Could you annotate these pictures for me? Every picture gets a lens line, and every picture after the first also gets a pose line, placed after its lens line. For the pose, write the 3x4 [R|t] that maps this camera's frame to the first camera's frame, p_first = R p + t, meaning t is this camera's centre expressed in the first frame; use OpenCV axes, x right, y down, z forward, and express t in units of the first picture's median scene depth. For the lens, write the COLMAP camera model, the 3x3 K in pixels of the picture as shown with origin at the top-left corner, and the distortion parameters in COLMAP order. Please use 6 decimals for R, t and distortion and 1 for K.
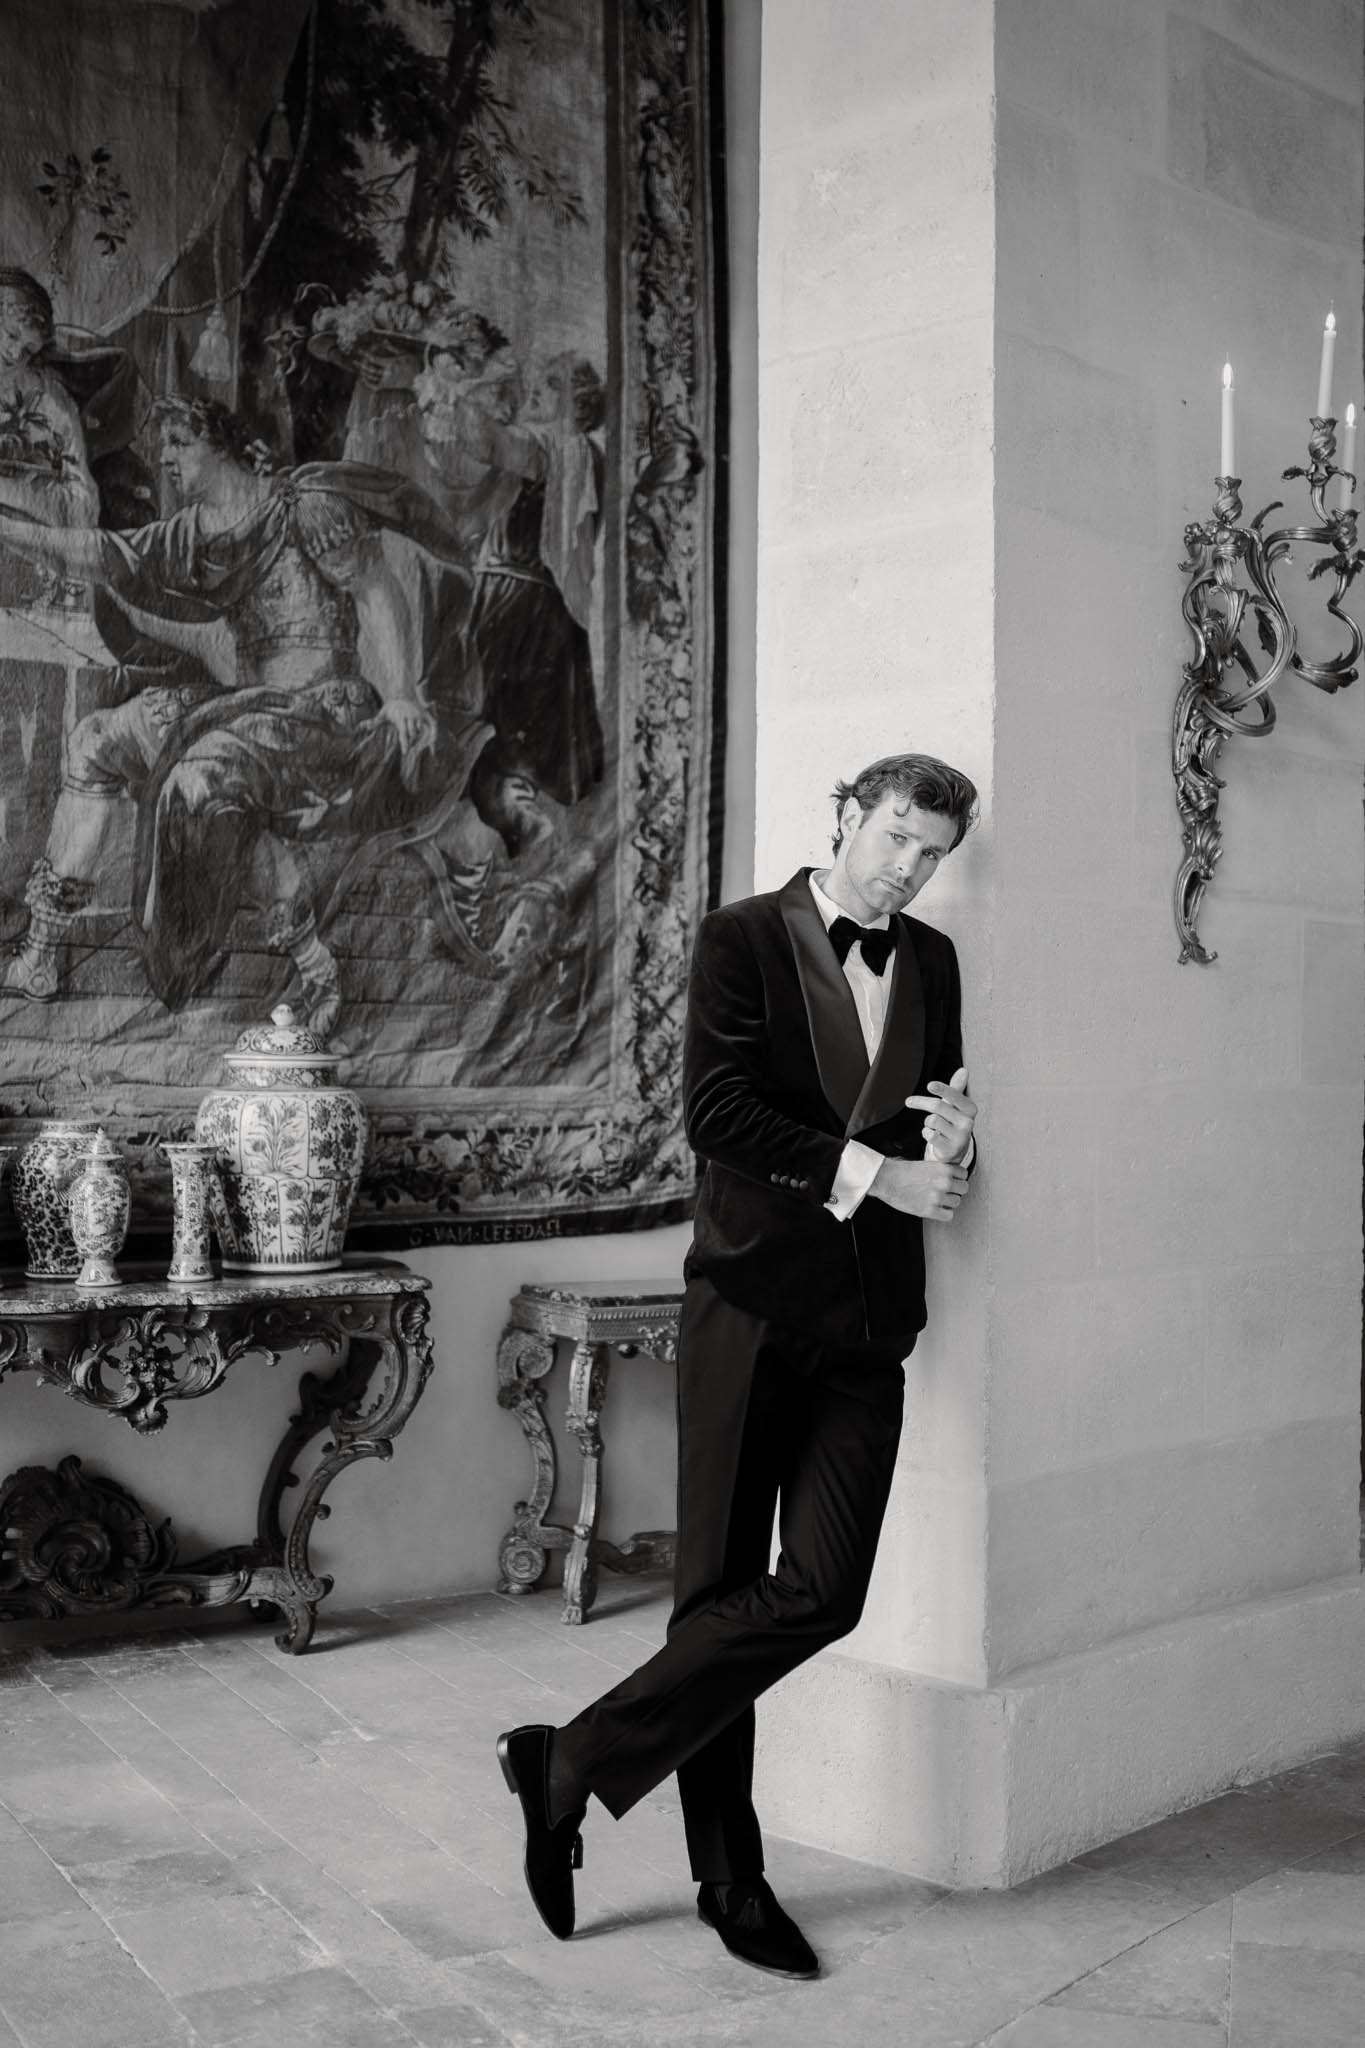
lens RADIAL K [[2491.8, 0, 682.4], [0, 2491.8, 1022.9], [0, 0, 1]] dist [-0.043664, 0.000000]
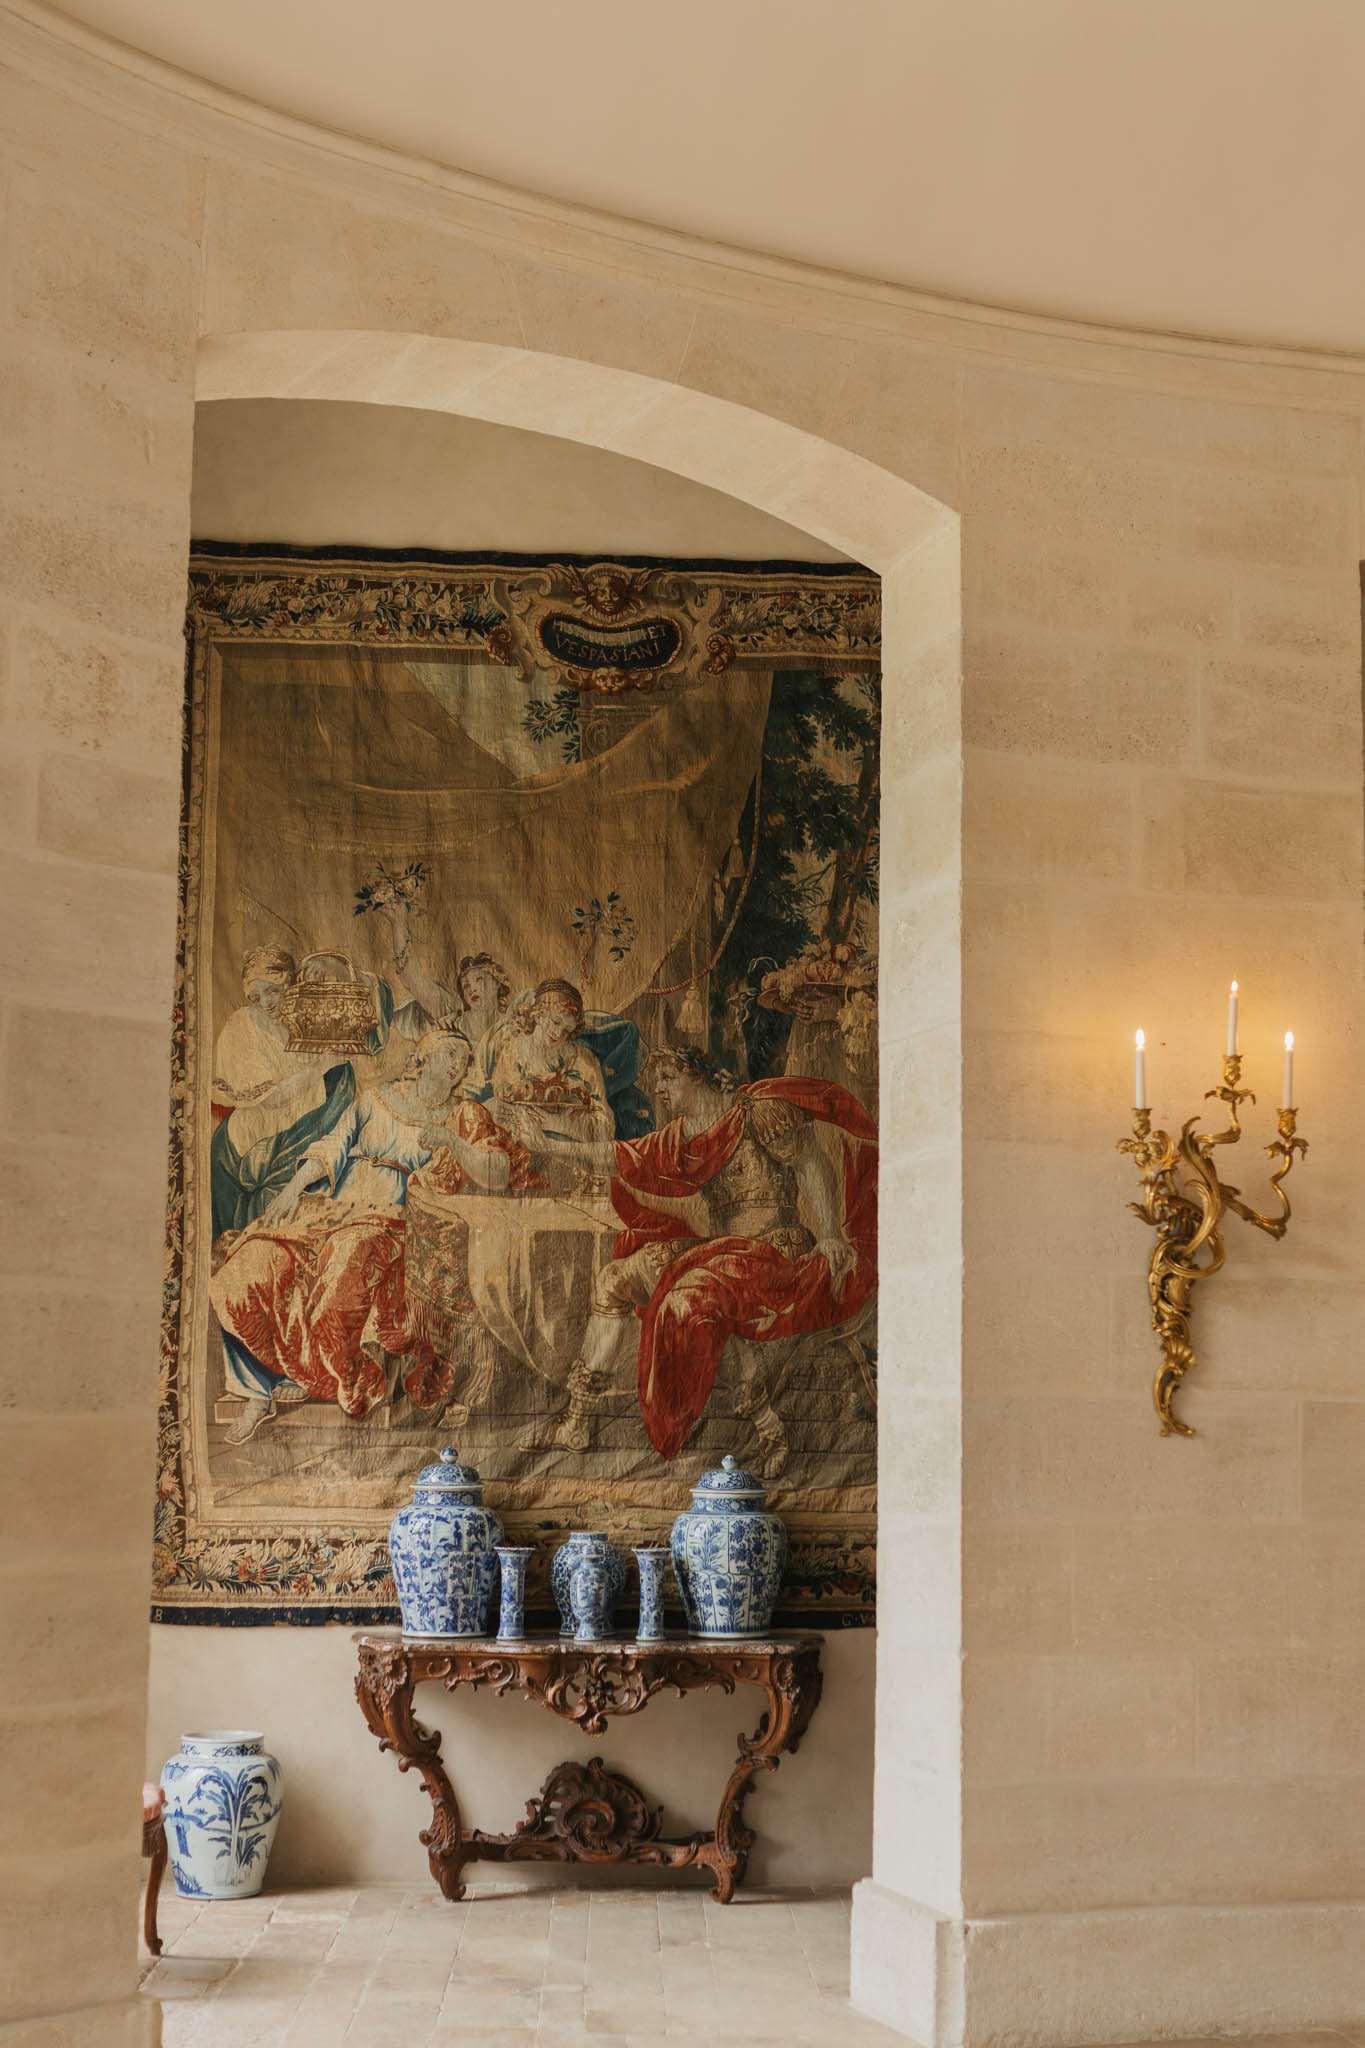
lens RADIAL K [[3497.5, 0, 682.5], [0, 3497.5, 1024.9], [0, 0, 1]] dist [0.017167, 0.000000]
pose [[0.829578, -0.060969, -0.555053, 0.991860], [0.003207, 0.994525, -0.104449, -0.044847], [0.558382, 0.084868, 0.825232, -0.753021]]
